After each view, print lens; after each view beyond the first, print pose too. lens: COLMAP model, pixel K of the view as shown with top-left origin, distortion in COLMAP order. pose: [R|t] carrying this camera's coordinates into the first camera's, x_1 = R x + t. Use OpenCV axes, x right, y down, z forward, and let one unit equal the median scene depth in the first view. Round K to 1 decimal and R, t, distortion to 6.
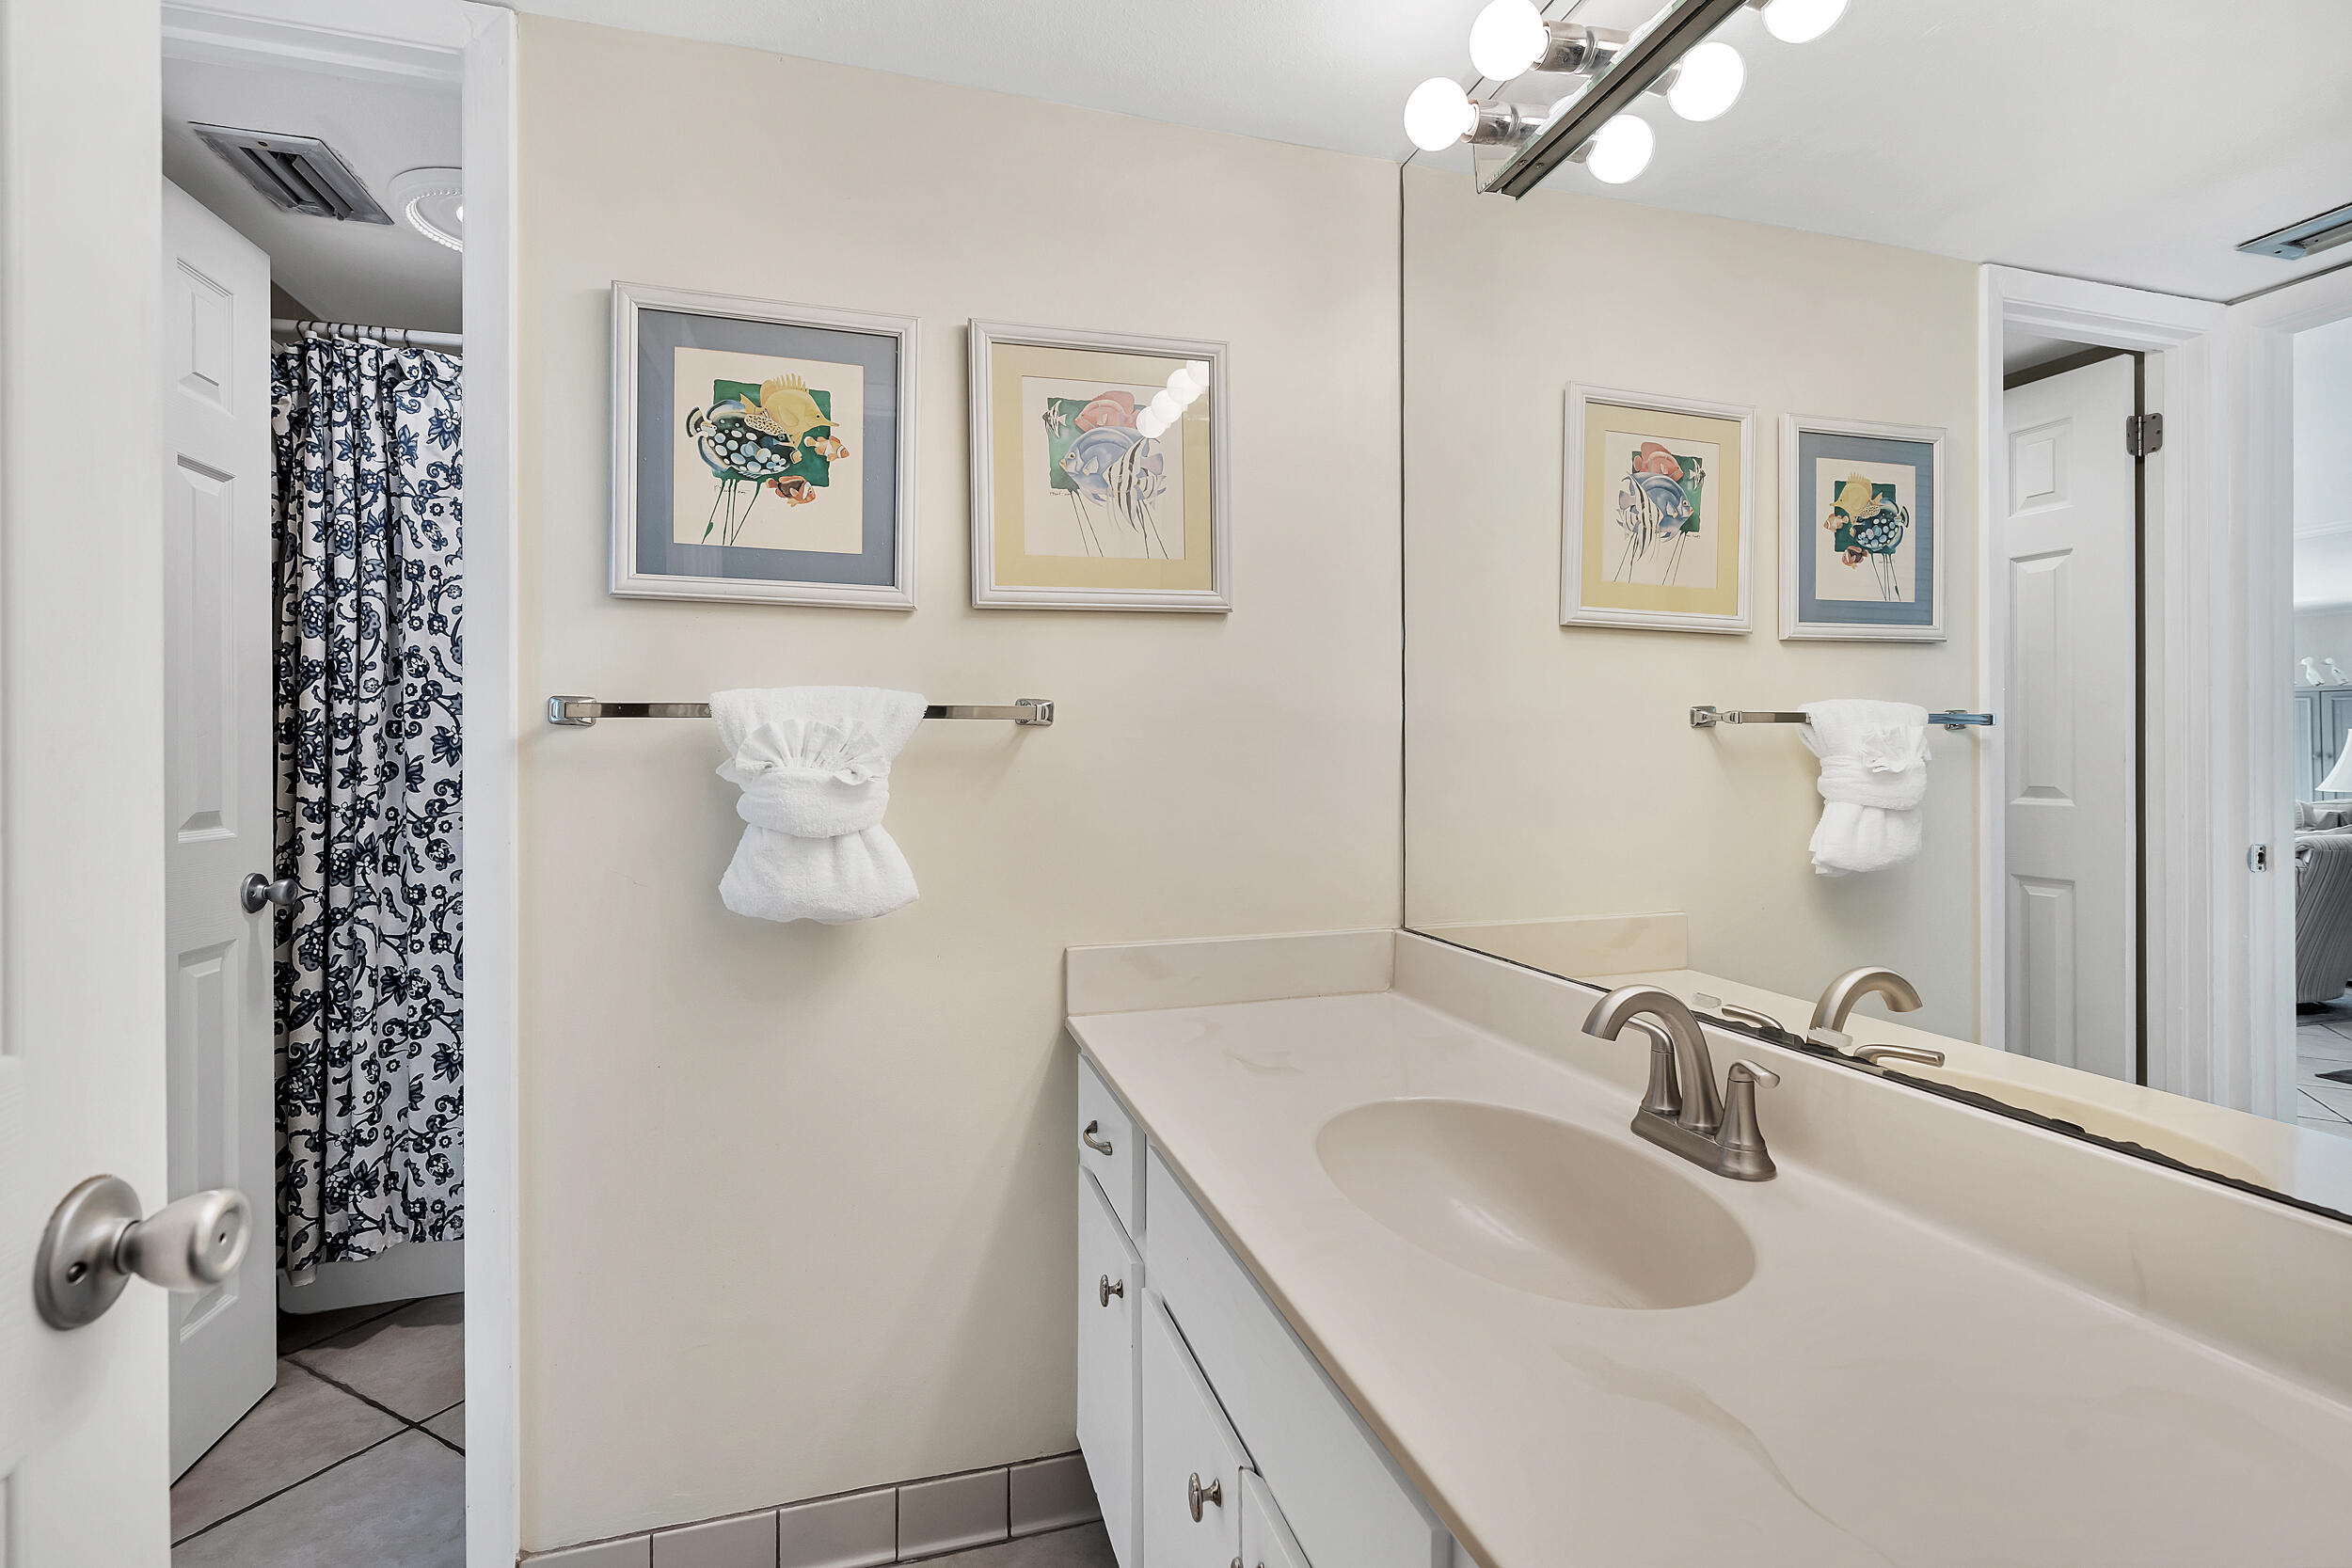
lens RADIAL K [[1097.0, 0, 1180.7], [0, 1097.0, 769.9], [0, 0, 1]] dist [0.013030, -0.001890]
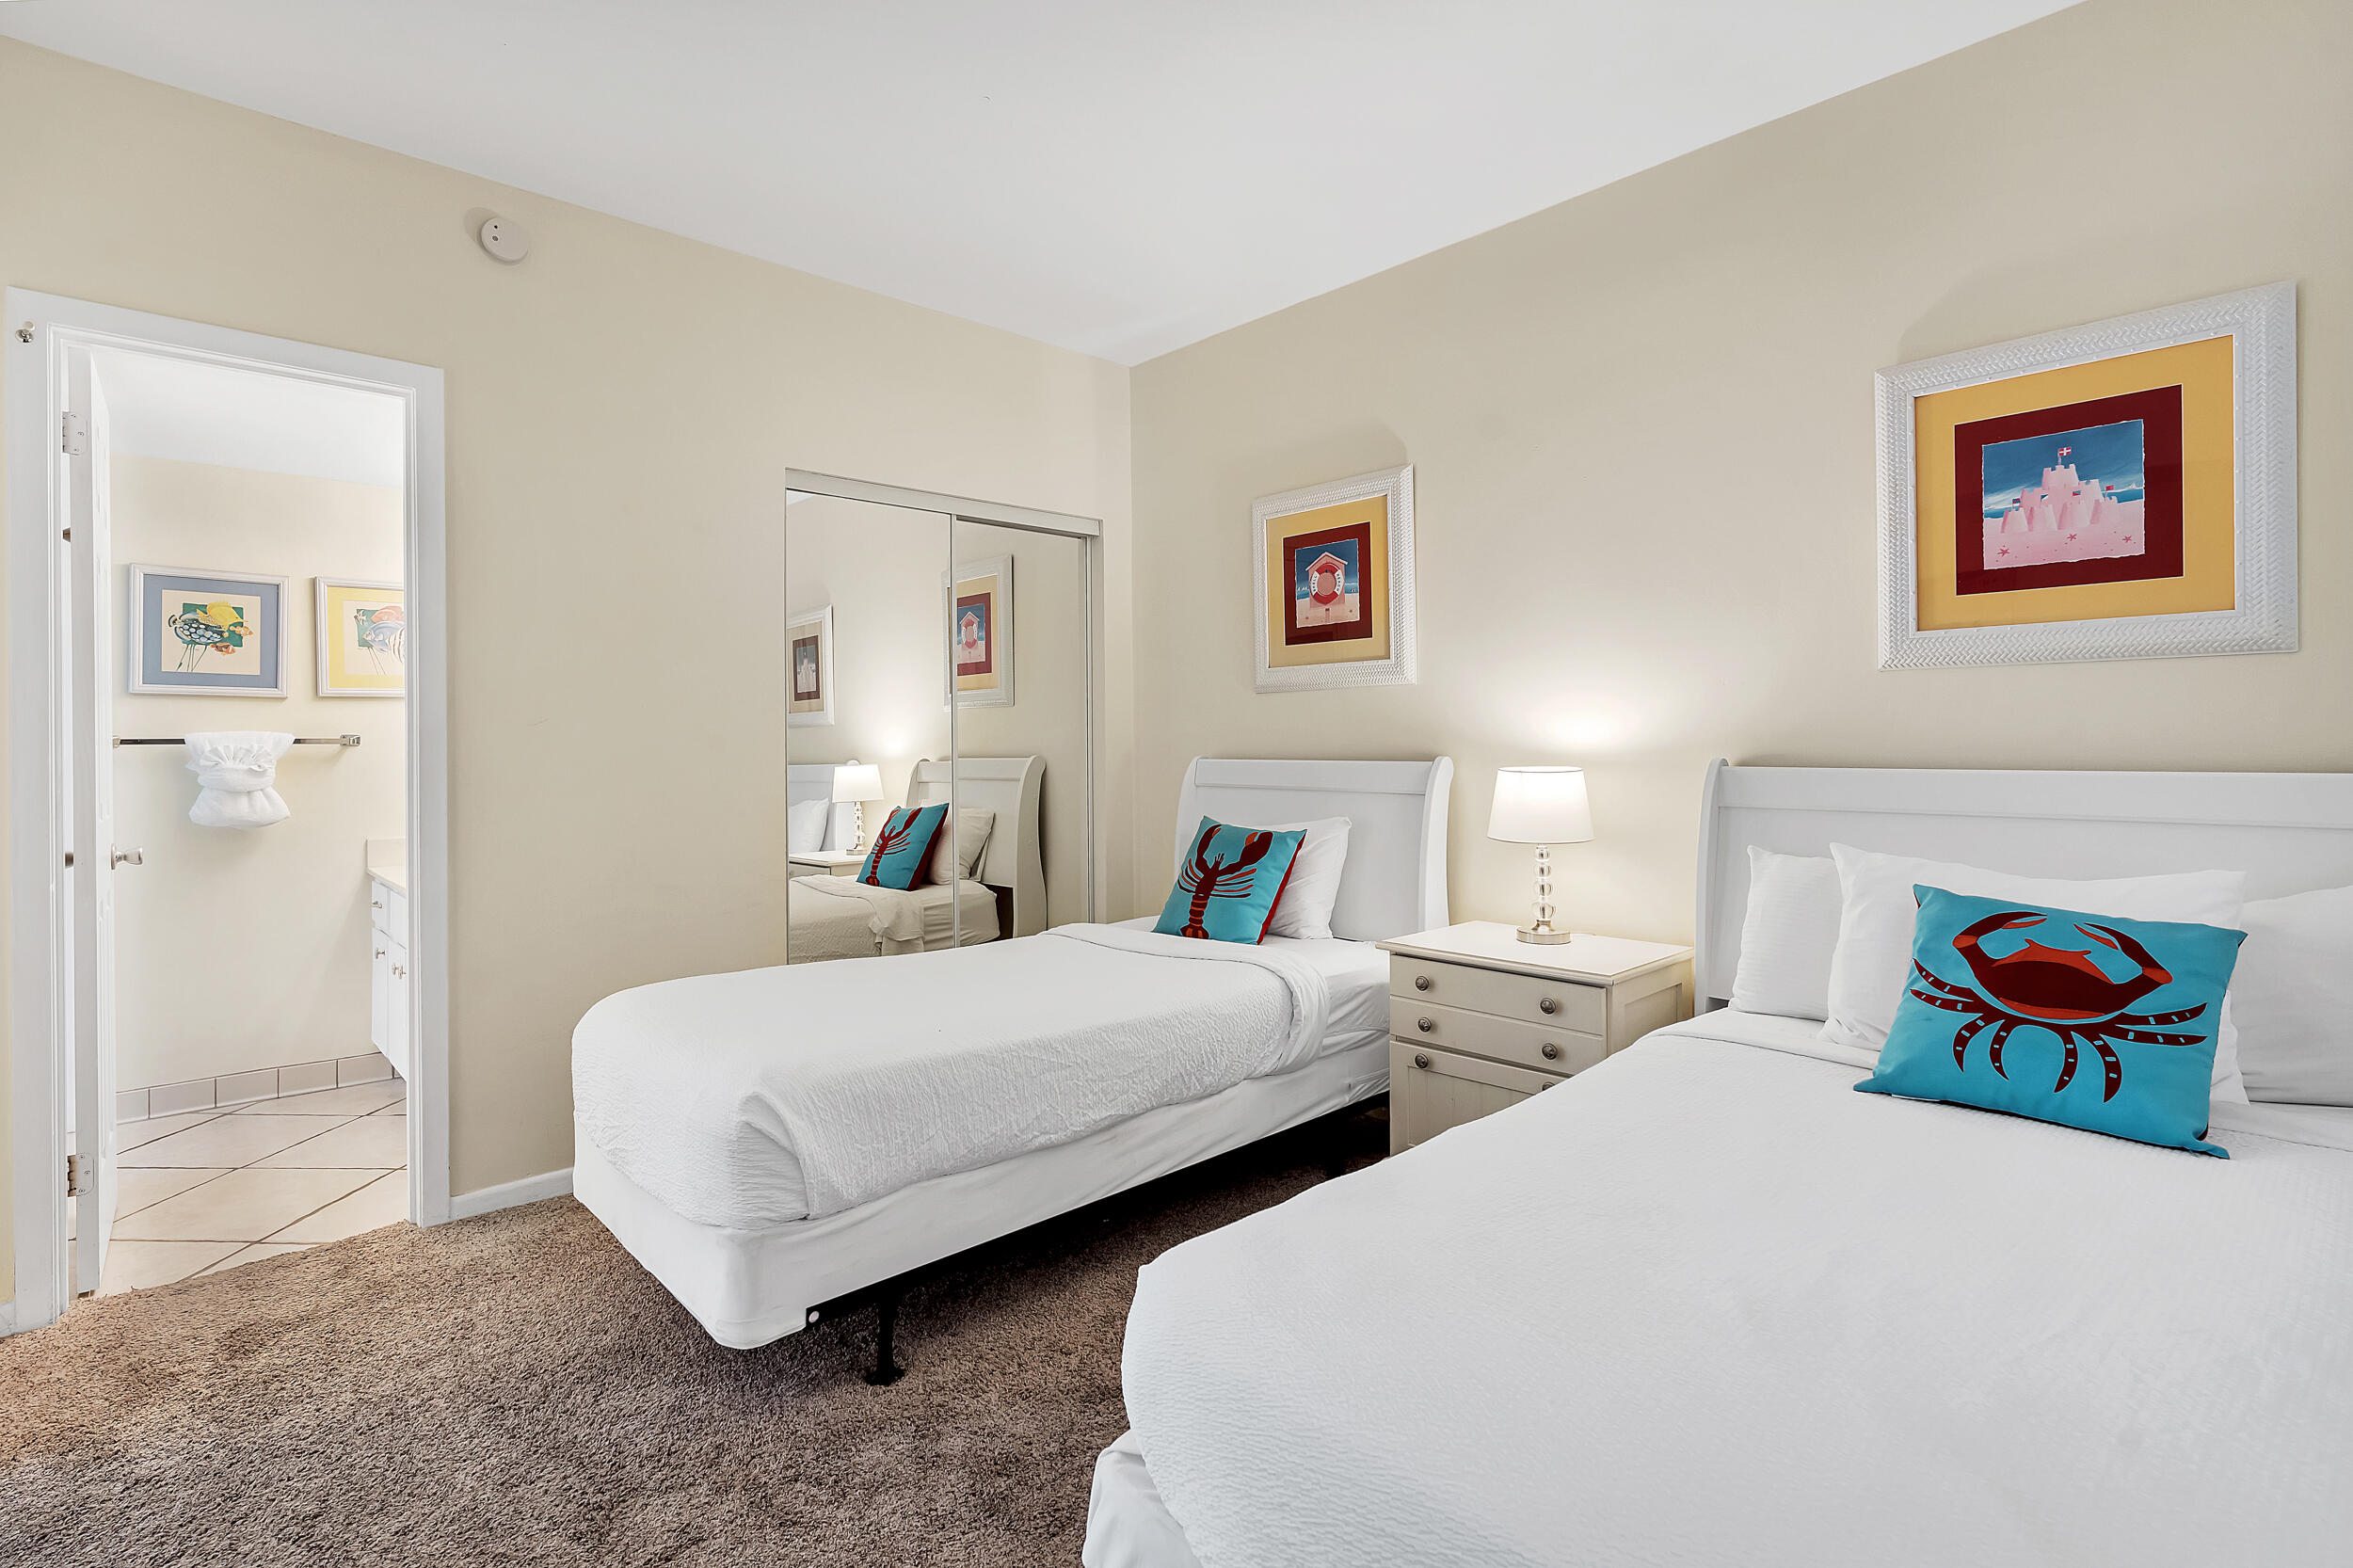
lens RADIAL K [[1097.6, 0, 1171.4], [0, 1097.6, 746.2], [0, 0, 1]] dist [0.013030, -0.001890]
pose [[0.881465, -0.002815, 0.472240, 0.332668], [0.005098, 0.999981, -0.003555, -0.022317], [-0.472221, 0.005541, 0.881463, -2.128548]]
